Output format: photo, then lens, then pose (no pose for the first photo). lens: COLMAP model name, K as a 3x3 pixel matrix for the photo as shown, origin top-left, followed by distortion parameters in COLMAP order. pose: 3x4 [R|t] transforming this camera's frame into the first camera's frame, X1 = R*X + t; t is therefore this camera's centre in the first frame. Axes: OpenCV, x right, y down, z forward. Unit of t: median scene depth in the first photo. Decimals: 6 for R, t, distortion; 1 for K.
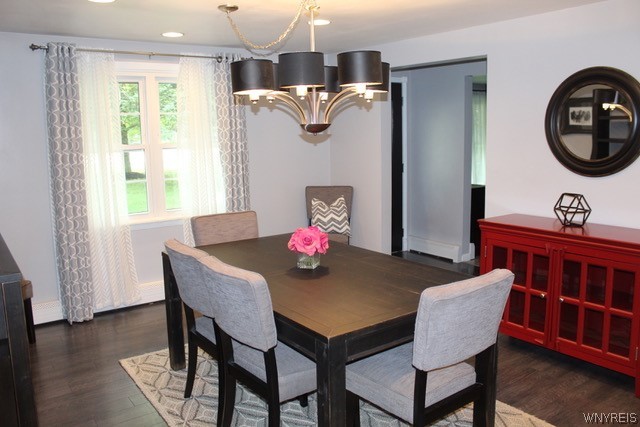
lens RADIAL K [[530.4, 0, 320.0], [0, 530.4, 213.5], [0, 0, 1]] dist [-0.151954, 0.136854]
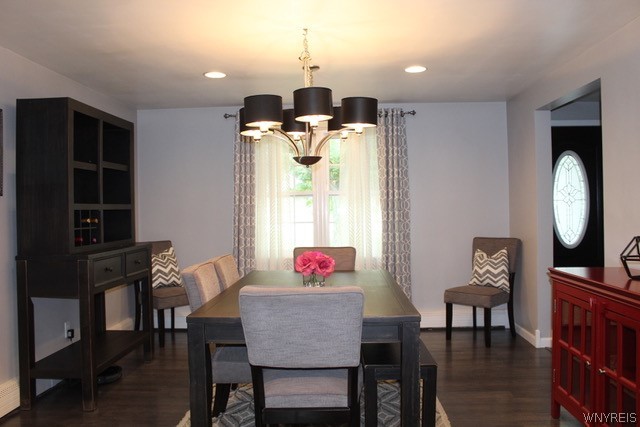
lens RADIAL K [[536.4, 0, 320.5], [0, 536.4, 208.8], [0, 0, 1]] dist [-0.158037, 0.148745]
pose [[0.794728, 0.010646, -0.606872, 0.461467], [-0.095139, 0.989672, -0.107227, 0.038625], [0.599463, 0.142954, 0.787533, 0.083274]]
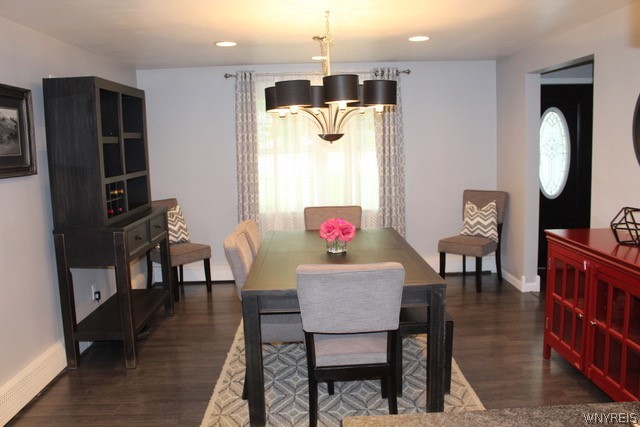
lens RADIAL K [[536.4, 0, 320.5], [0, 536.4, 208.8], [0, 0, 1]] dist [-0.158037, 0.148745]
pose [[0.830208, 0.067573, -0.553343, 0.432862], [-0.073983, 0.997201, 0.010776, -0.005777], [0.552523, 0.031992, 0.832884, -0.025558]]
